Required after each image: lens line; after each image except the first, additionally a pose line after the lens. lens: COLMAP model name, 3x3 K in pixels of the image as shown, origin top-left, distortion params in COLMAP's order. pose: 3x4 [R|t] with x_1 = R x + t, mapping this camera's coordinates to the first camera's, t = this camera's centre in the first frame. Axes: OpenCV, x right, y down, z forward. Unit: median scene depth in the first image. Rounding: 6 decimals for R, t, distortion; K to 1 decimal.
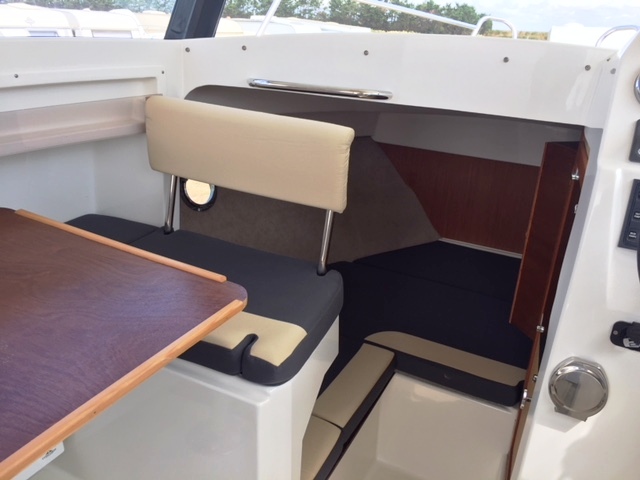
lens RADIAL K [[554.6, 0, 322.5], [0, 554.6, 239.0], [0, 0, 1]] dist [0.078094, -0.107295]
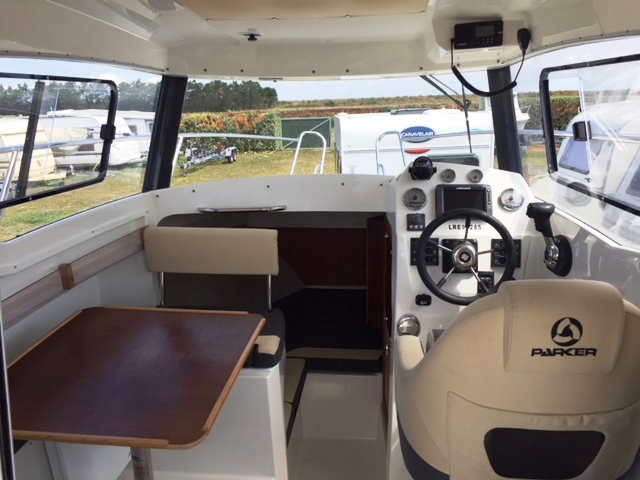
lens RADIAL K [[554.6, 0, 321.5], [0, 554.6, 236.5], [0, 0, 1]] dist [0.078094, -0.107295]
pose [[0.935430, -0.156043, 0.317209, -0.325453], [0.194094, 0.976667, -0.091922, 0.020871], [-0.295464, 0.147555, 0.943890, -0.660370]]
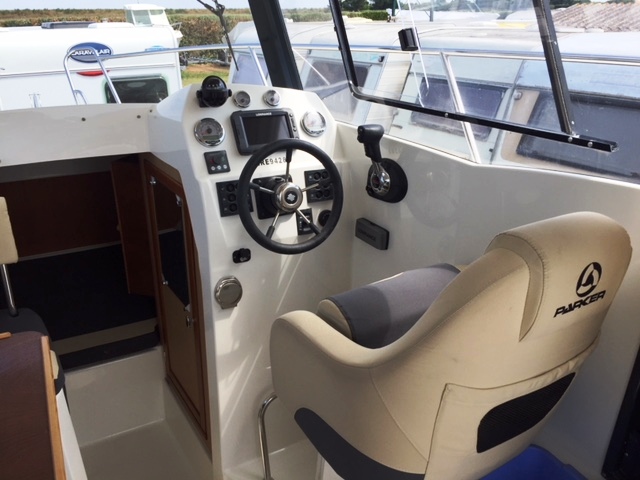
lens RADIAL K [[554.6, 0, 322.1], [0, 554.6, 238.8], [0, 0, 1]] dist [0.078094, -0.107295]
pose [[0.578515, -0.357653, 0.733079, -0.400247], [0.326111, 0.925204, 0.194034, -0.097668], [-0.747644, 0.126813, 0.651879, -0.291470]]
